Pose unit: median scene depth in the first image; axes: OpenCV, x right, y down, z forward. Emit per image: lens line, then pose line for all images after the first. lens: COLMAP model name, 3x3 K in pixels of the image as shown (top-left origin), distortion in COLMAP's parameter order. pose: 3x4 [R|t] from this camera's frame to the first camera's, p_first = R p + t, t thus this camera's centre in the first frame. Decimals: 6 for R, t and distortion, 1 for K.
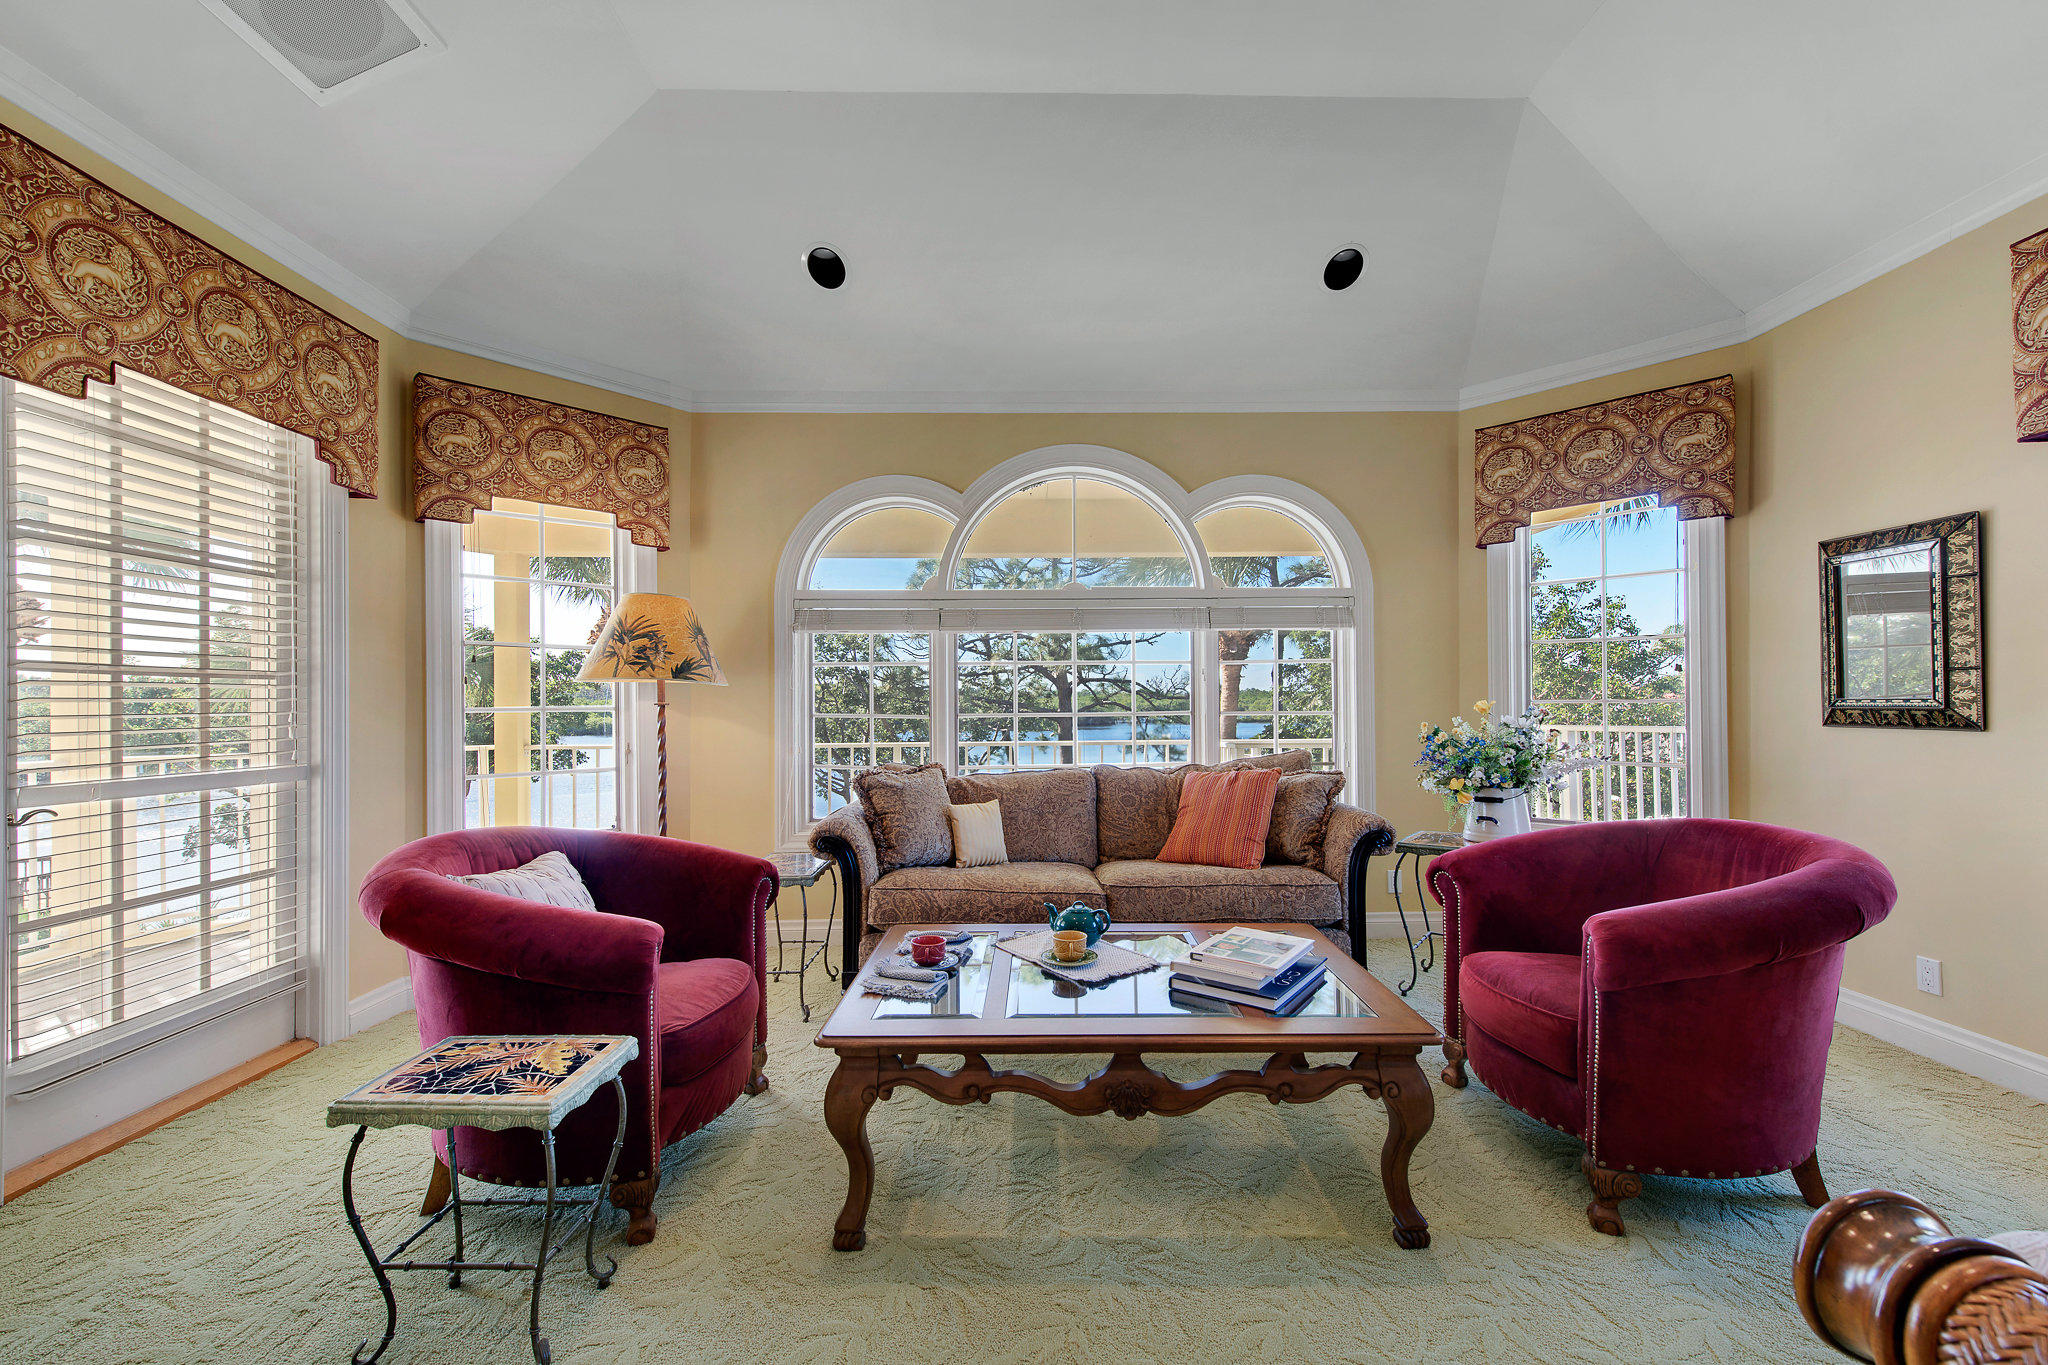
lens RADIAL K [[840.0, 0, 1025.1], [0, 840.0, 702.3], [0, 0, 1]] dist [0.003957, 0.000241]
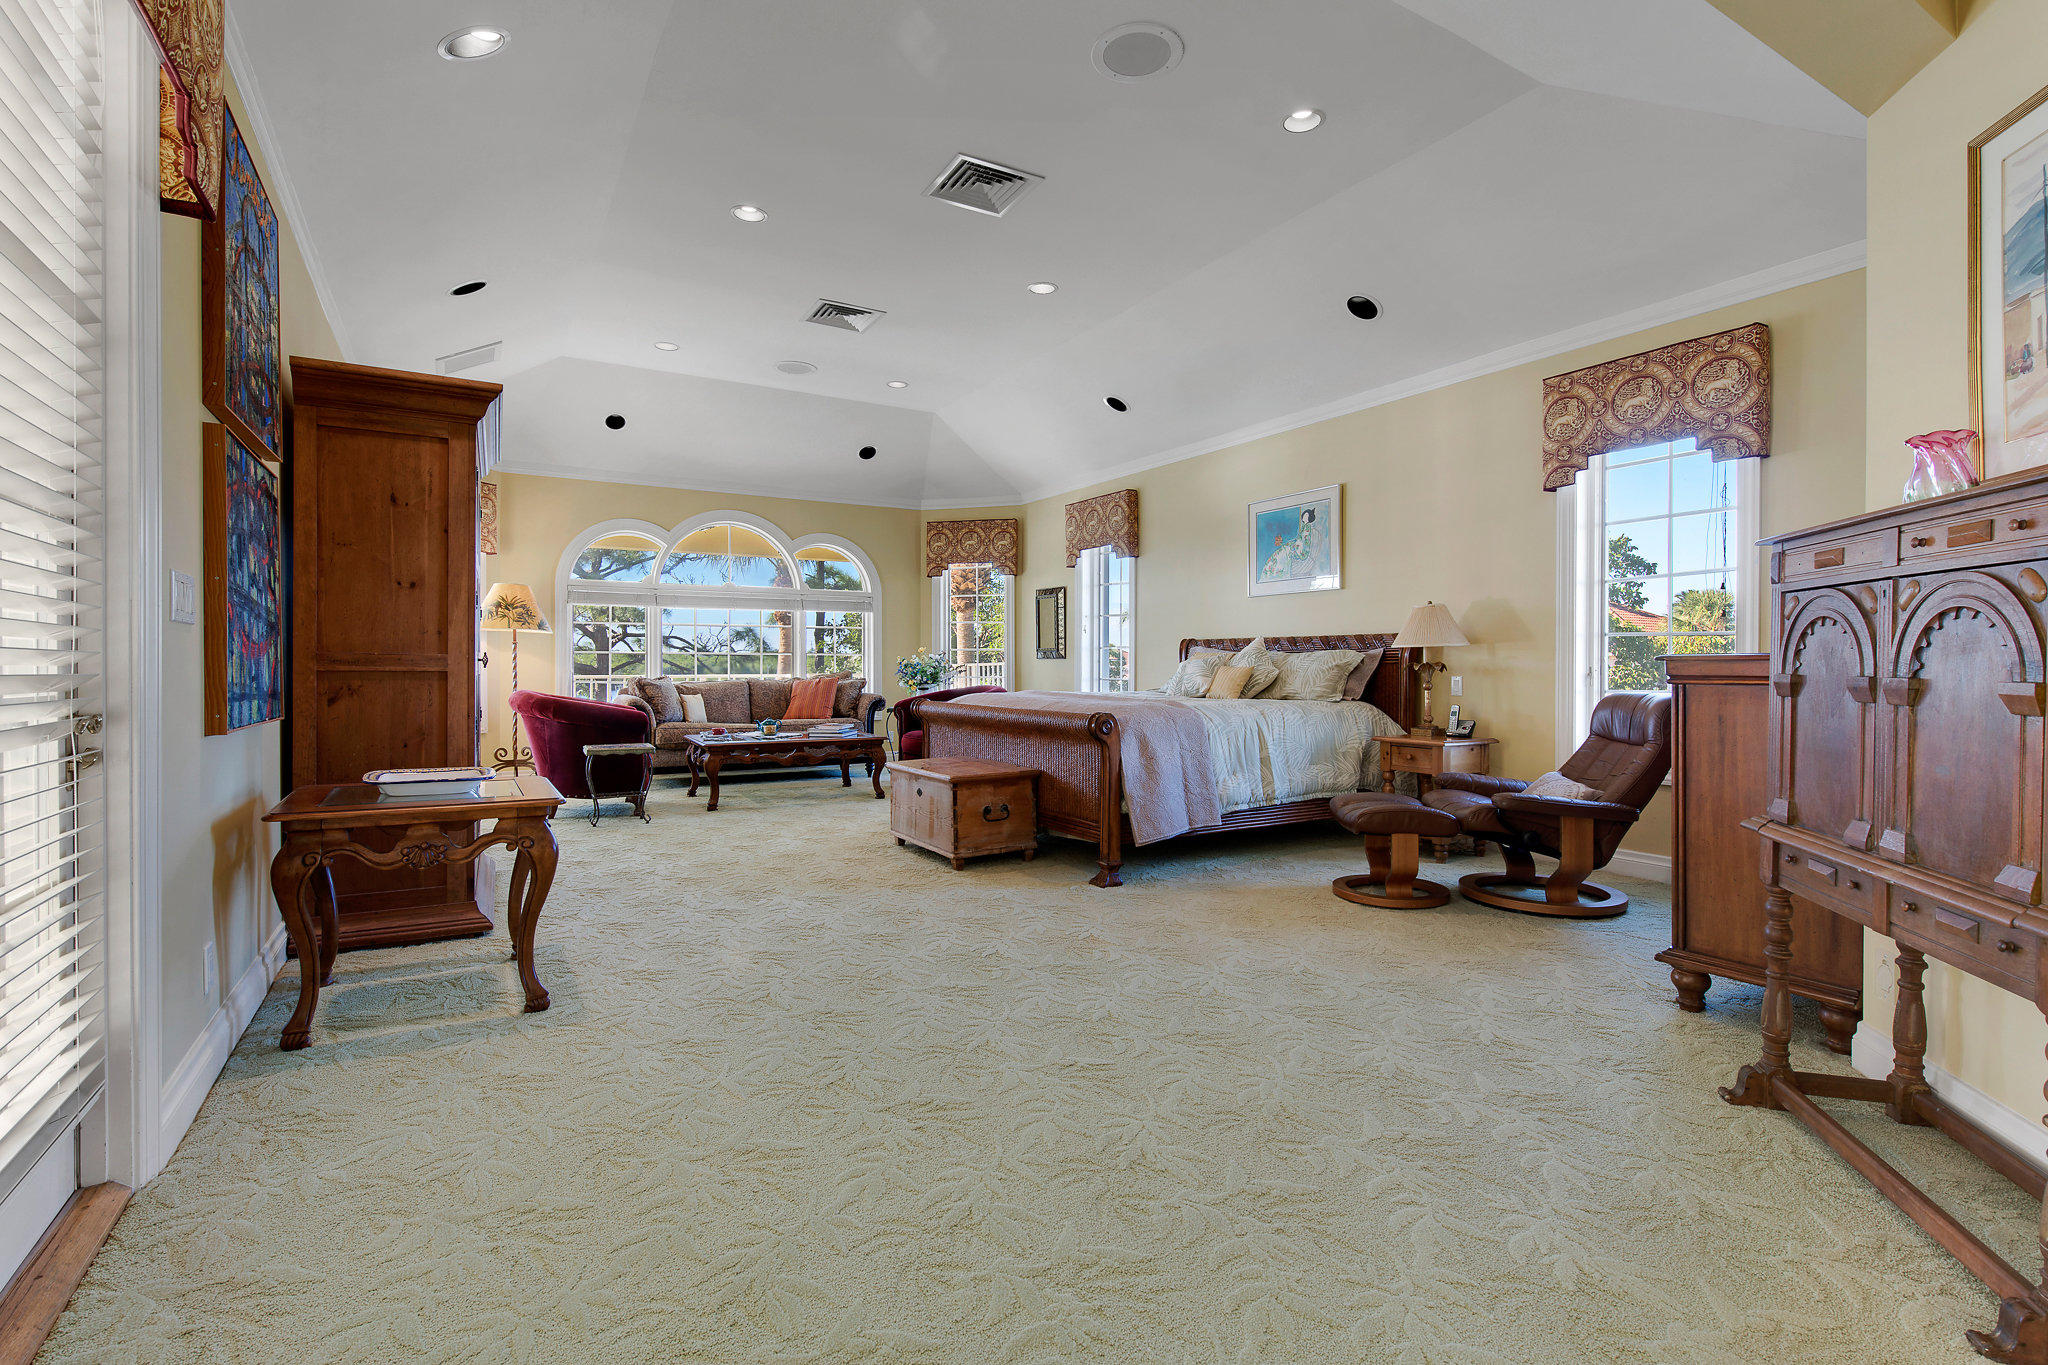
lens RADIAL K [[943.0, 0, 1030.0], [0, 943.0, 676.7], [0, 0, 1]] dist [0.001523, 0.000024]
pose [[0.870773, 0.001208, 0.491683, -0.488637], [-0.008477, 0.999885, 0.012555, 0.043137], [-0.491612, -0.015100, 0.870683, -1.438032]]
